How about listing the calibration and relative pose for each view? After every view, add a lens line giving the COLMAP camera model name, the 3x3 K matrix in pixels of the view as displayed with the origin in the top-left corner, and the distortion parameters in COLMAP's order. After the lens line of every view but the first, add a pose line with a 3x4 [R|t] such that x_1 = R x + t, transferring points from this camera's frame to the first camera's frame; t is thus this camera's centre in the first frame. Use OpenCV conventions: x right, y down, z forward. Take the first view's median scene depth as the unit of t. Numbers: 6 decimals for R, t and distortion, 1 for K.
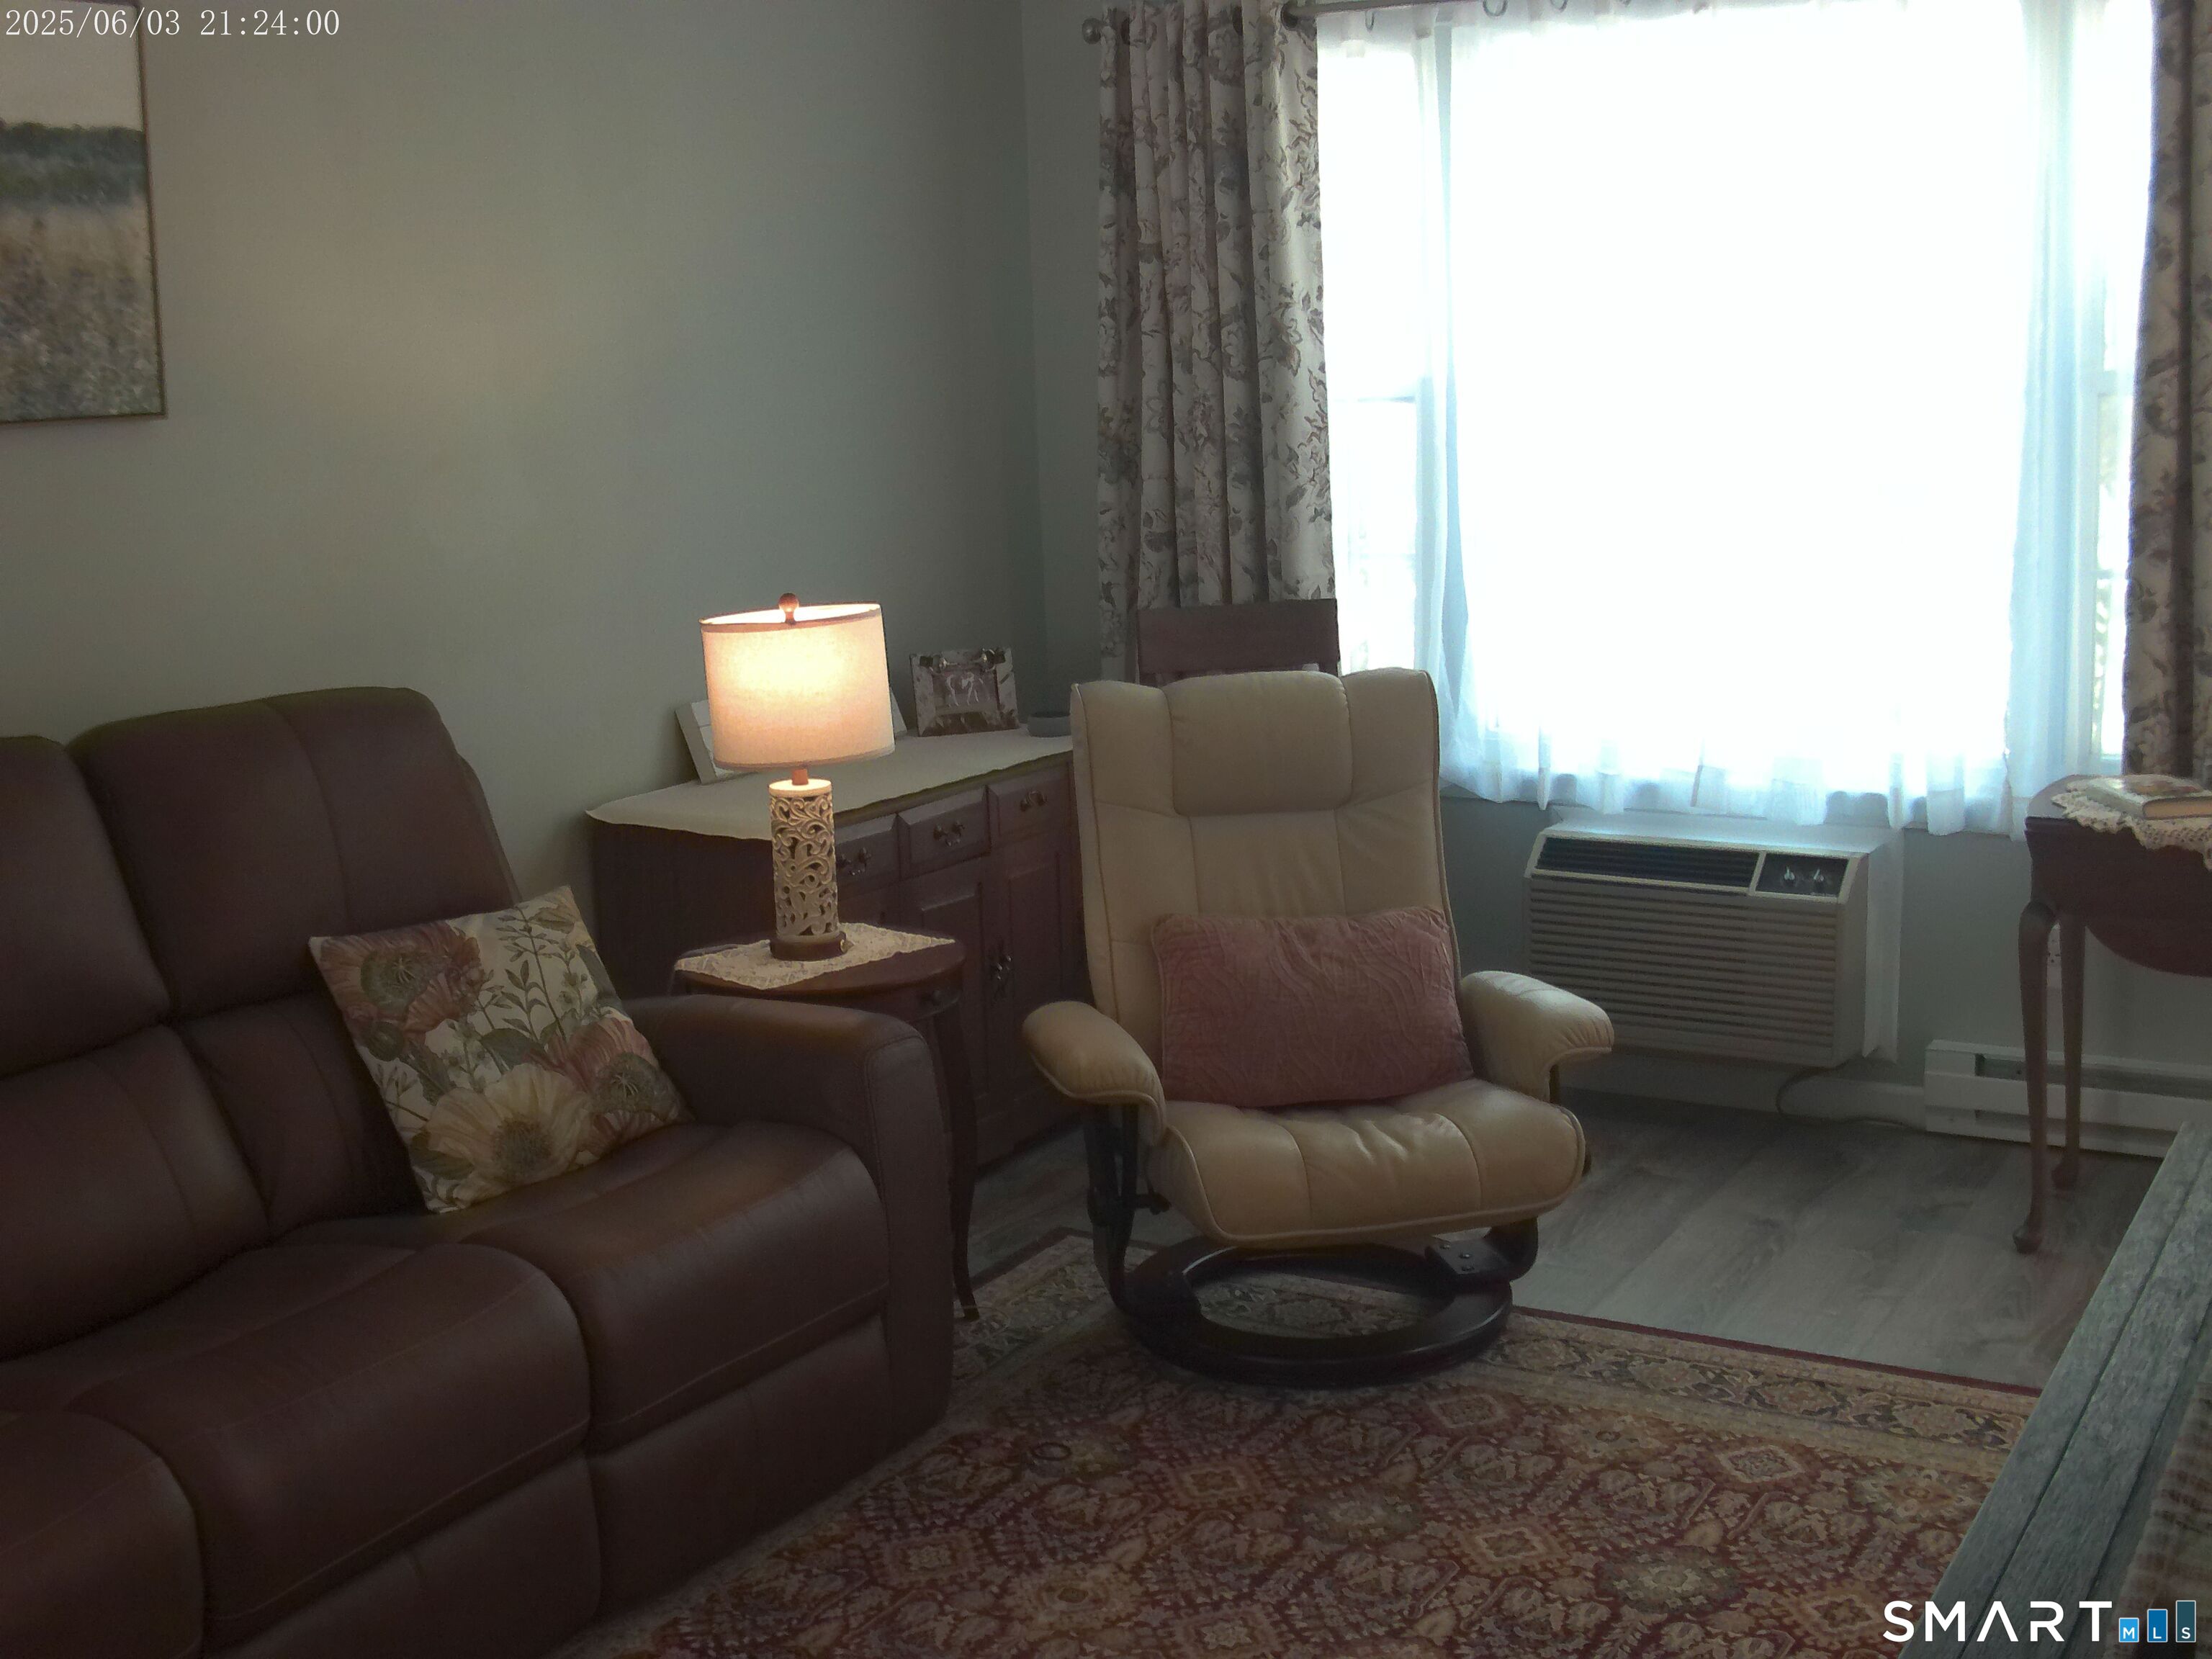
lens RADIAL K [[2638.9, 0, 1097.4], [0, 2638.9, 825.8], [0, 0, 1]] dist [-0.109326, 0.000000]
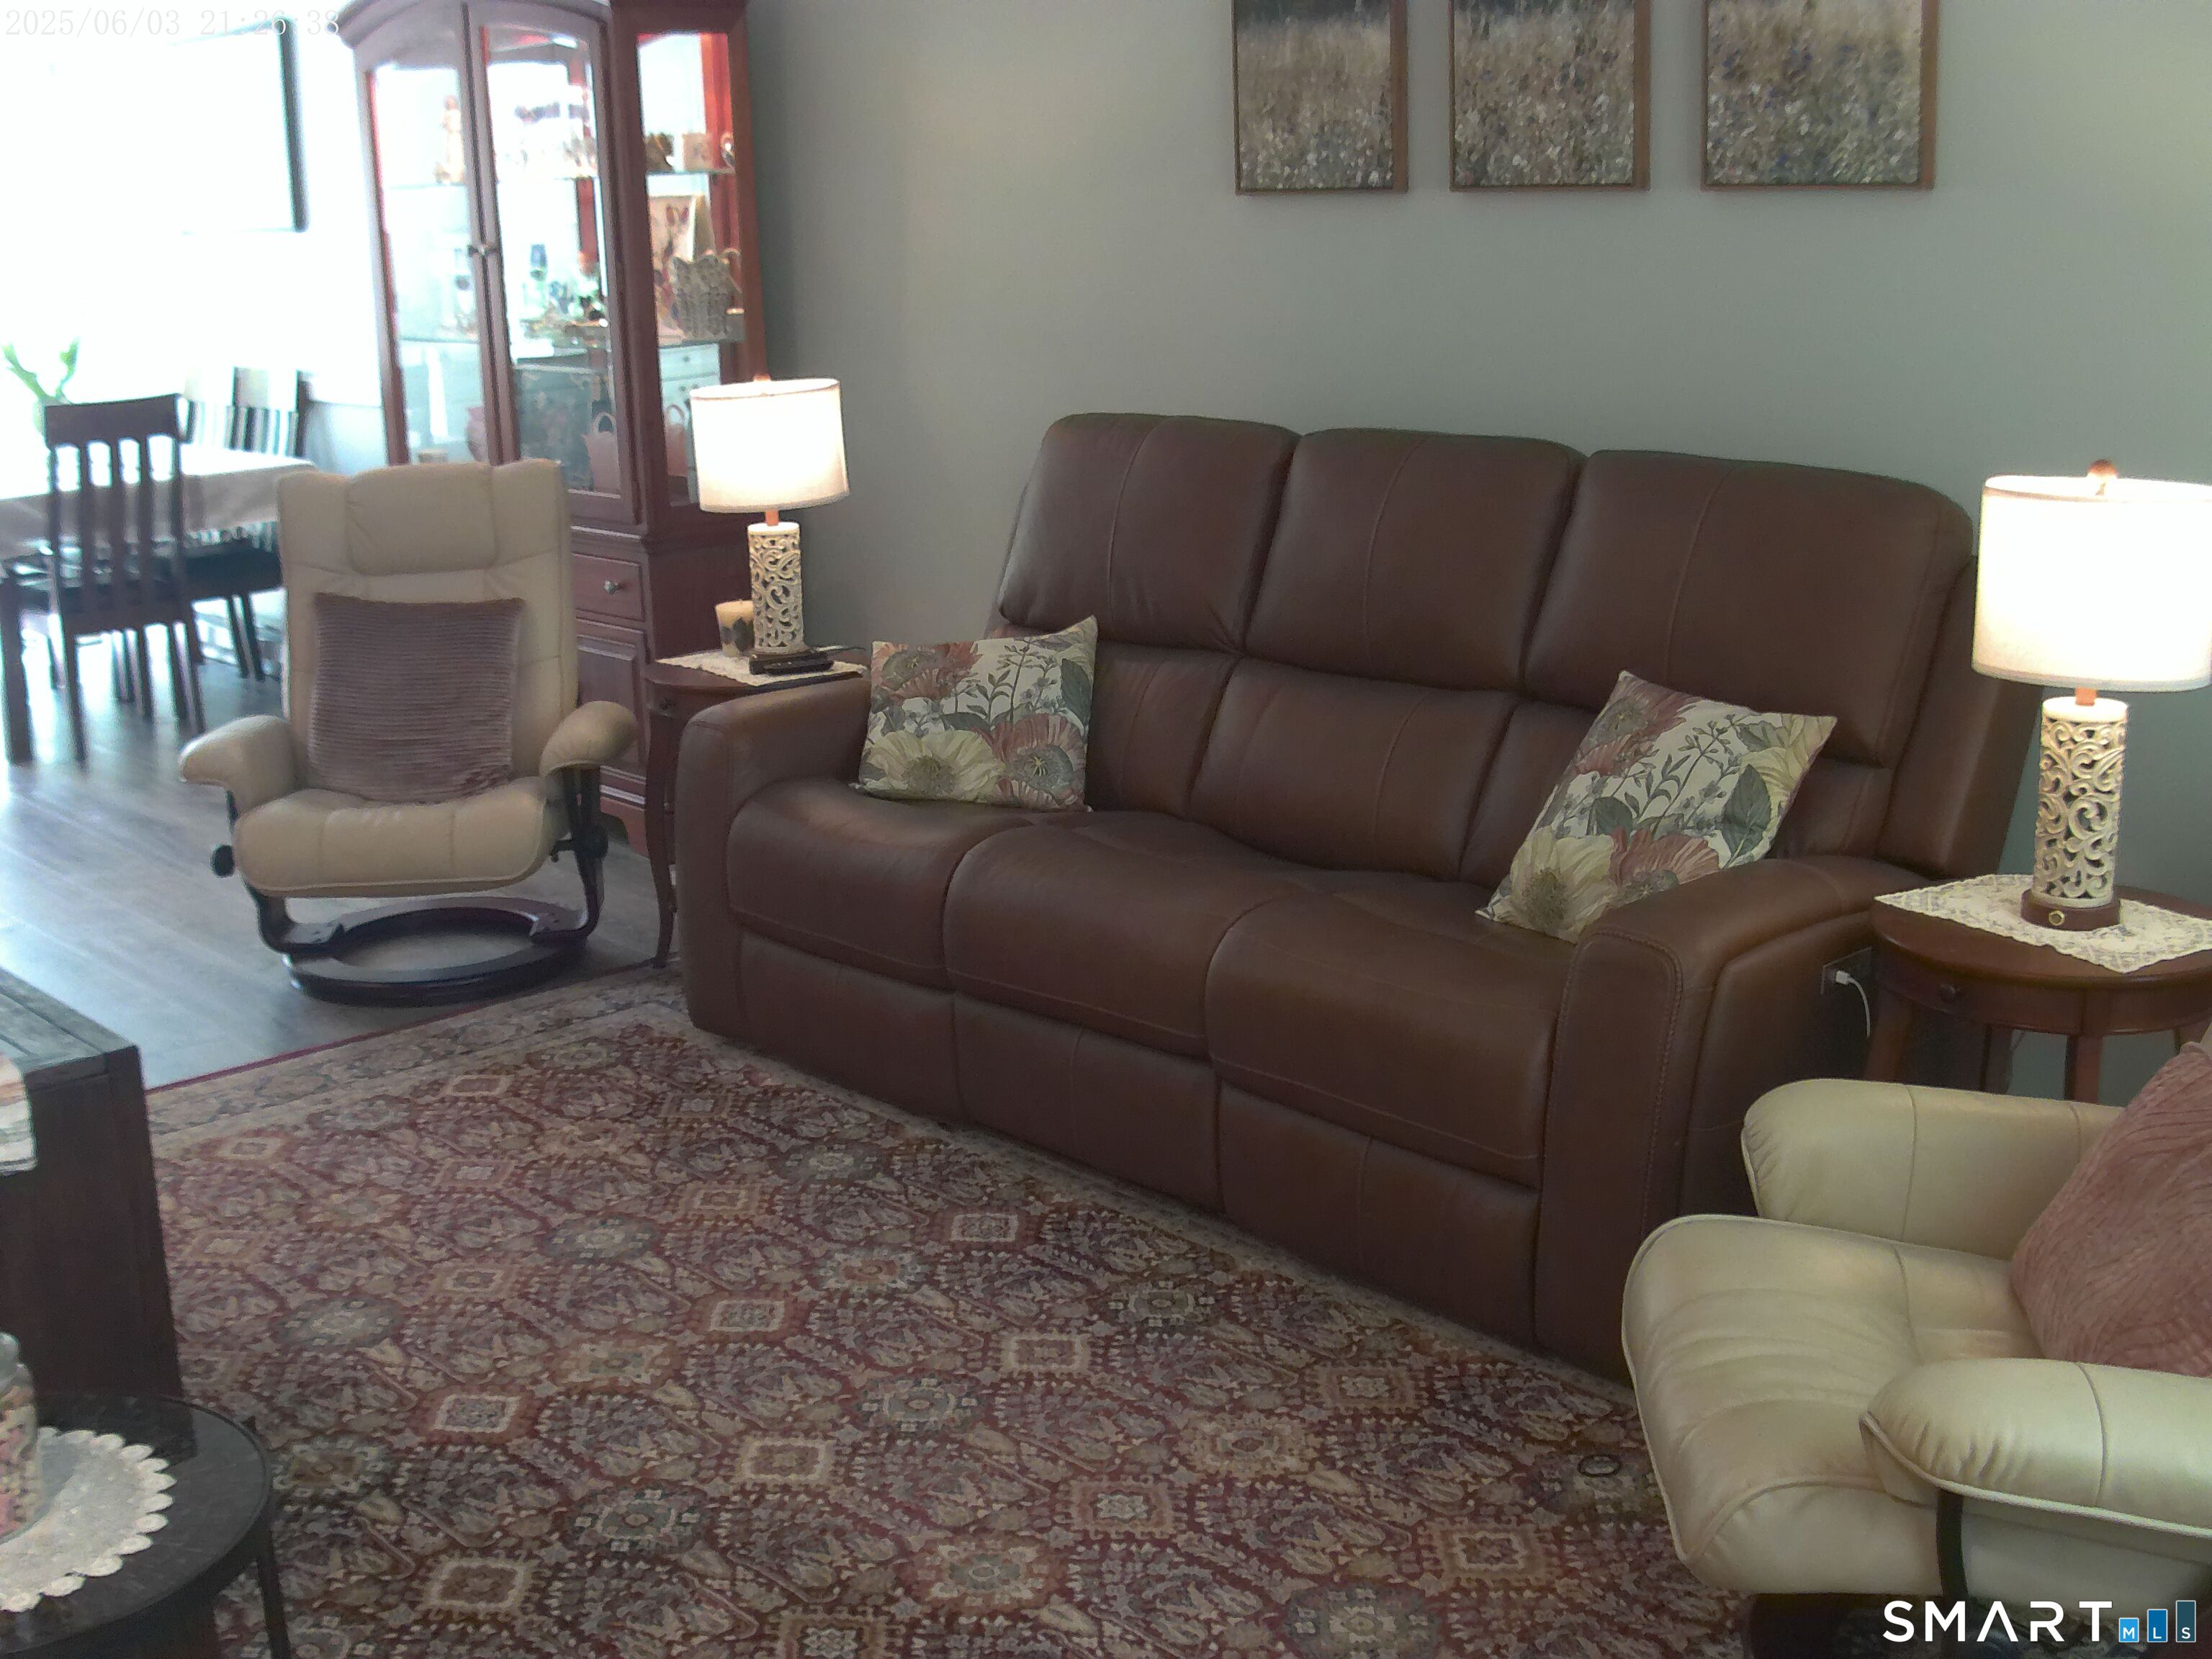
lens RADIAL K [[2638.9, 0, 1088.7], [0, 2638.9, 839.3], [0, 0, 1]] dist [-0.109326, 0.000000]
pose [[-0.278071, 0.275683, -0.920150, 0.755416], [-0.133300, 0.937586, 0.321191, -0.203991], [0.951266, 0.211970, -0.223967, 0.985222]]
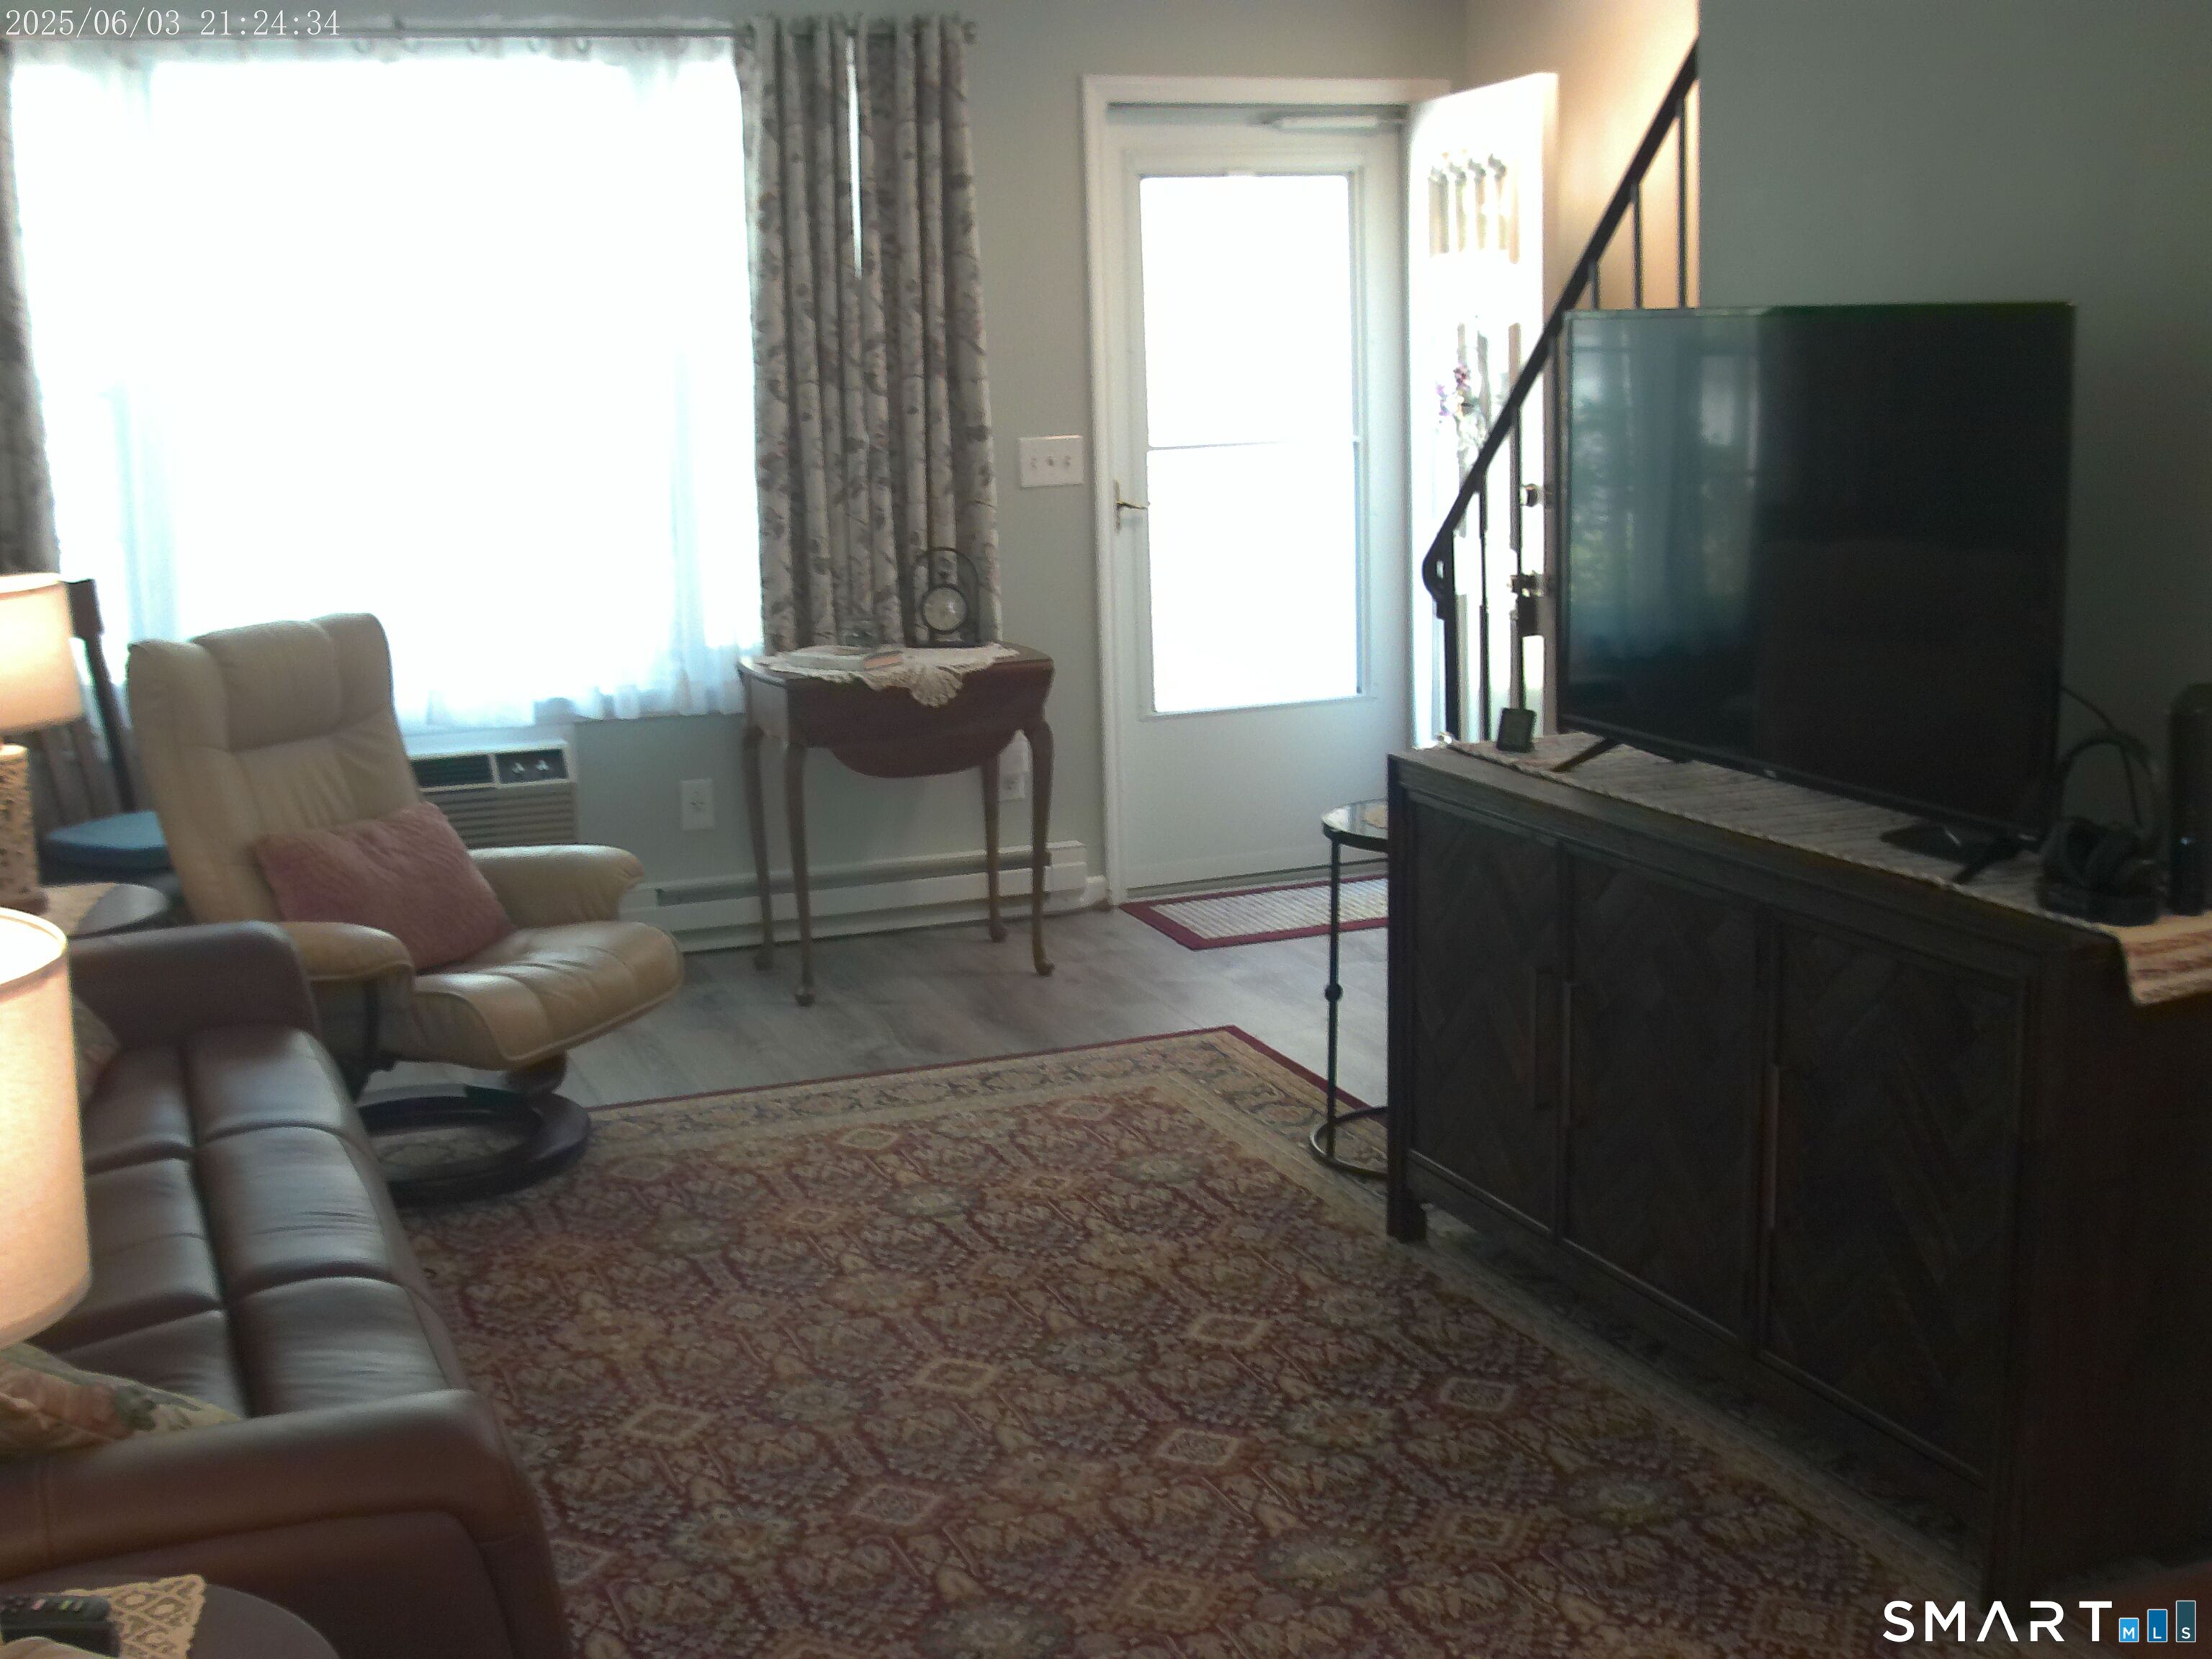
lens RADIAL K [[2638.9, 0, 1096.1], [0, 2638.9, 819.2], [0, 0, 1]] dist [-0.109326, 0.000000]
pose [[0.597968, -0.128119, 0.791214, -0.721755], [0.145235, 0.988121, 0.050241, 0.025582], [-0.788252, 0.084869, 0.609472, 0.044777]]
